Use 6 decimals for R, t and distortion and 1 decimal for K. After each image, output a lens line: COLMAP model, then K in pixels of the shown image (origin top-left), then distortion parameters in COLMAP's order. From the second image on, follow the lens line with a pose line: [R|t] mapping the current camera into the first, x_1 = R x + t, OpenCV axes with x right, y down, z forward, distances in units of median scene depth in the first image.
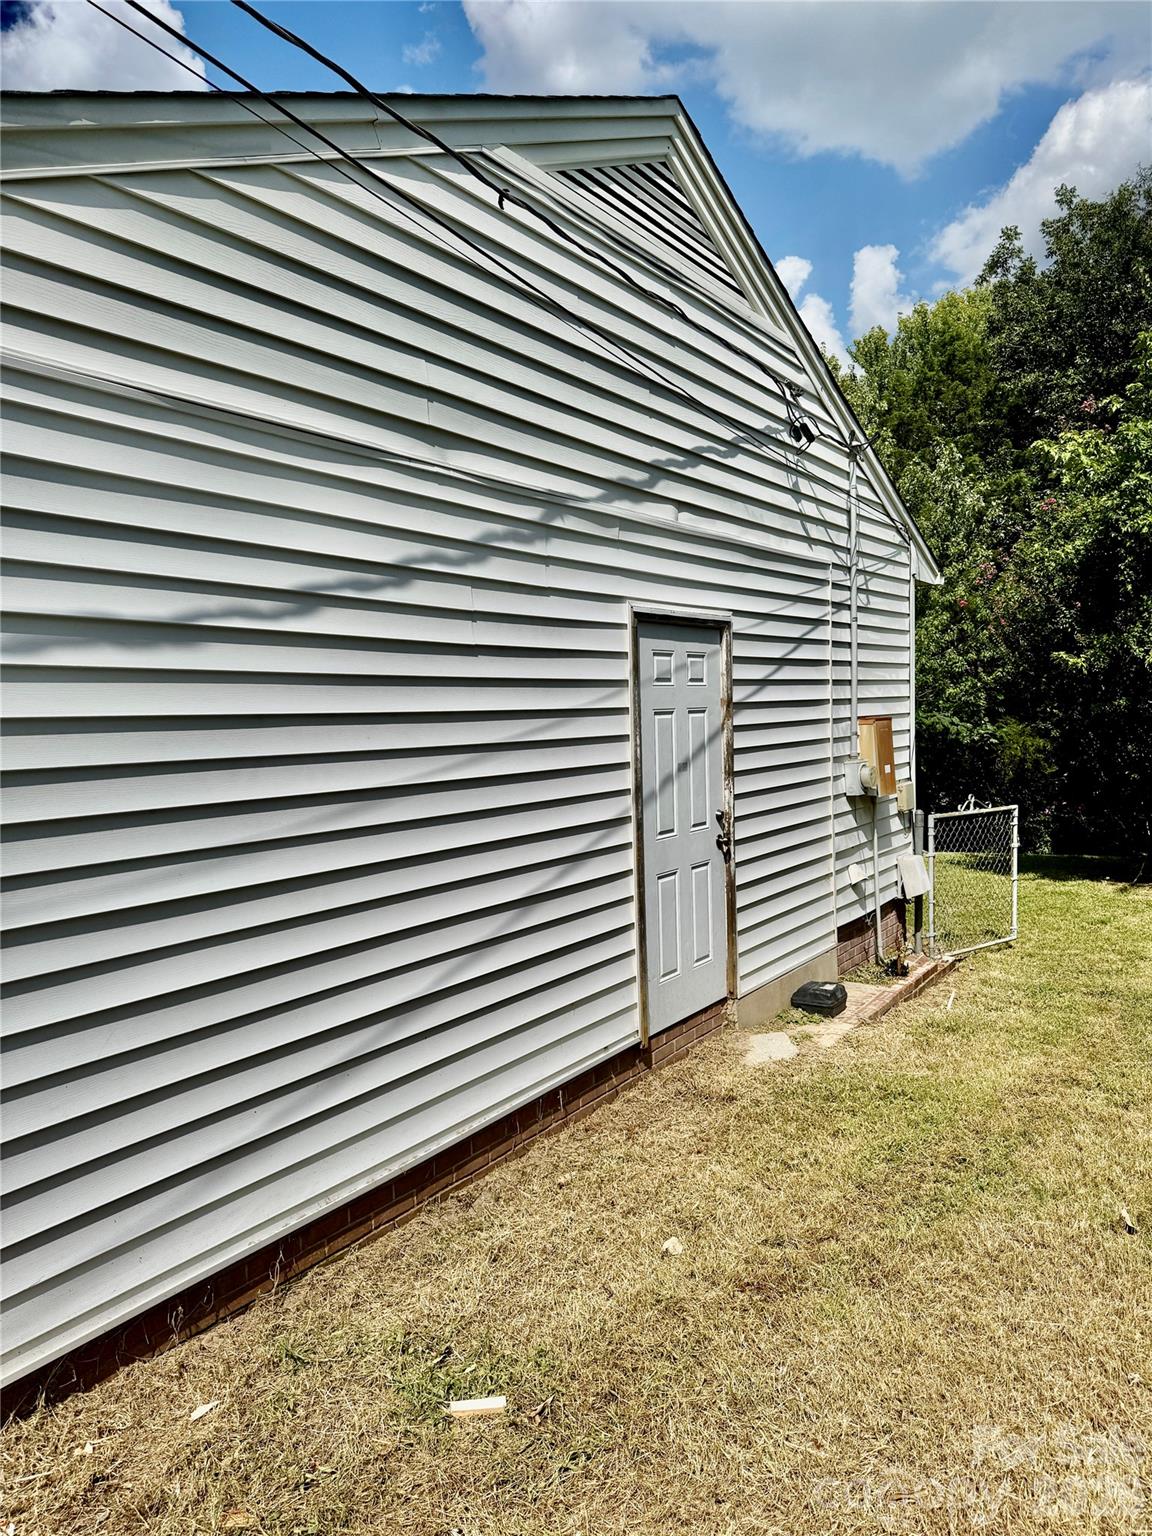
lens RADIAL K [[1198.1, 0, 577.4], [0, 1198.1, 749.1], [0, 0, 1]] dist [0.038996, -0.002818]
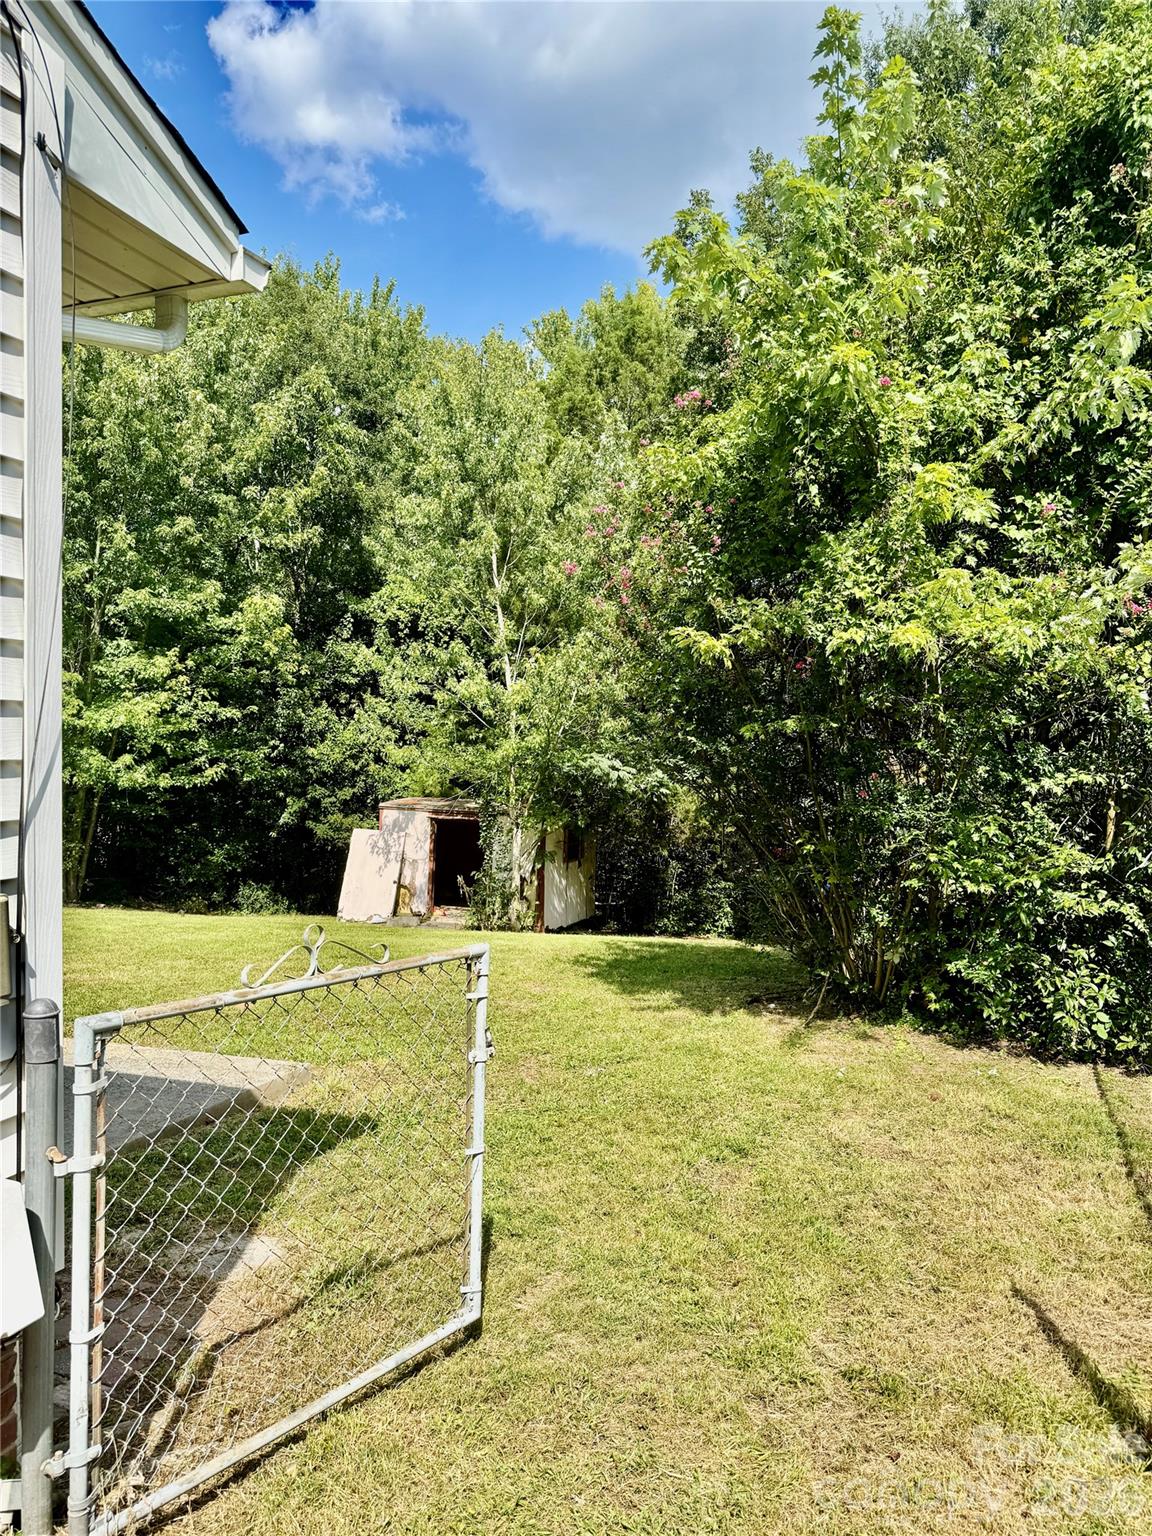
lens RADIAL K [[1100.6, 0, 576.0], [0, 1100.6, 768.0], [0, 0, 1]] dist [0.041469, -0.000149]
pose [[0.979511, 0.028060, 0.199428, 0.141665], [-0.022832, 0.999334, -0.028467, 0.000018], [-0.200094, 0.023330, 0.979499, 0.290235]]
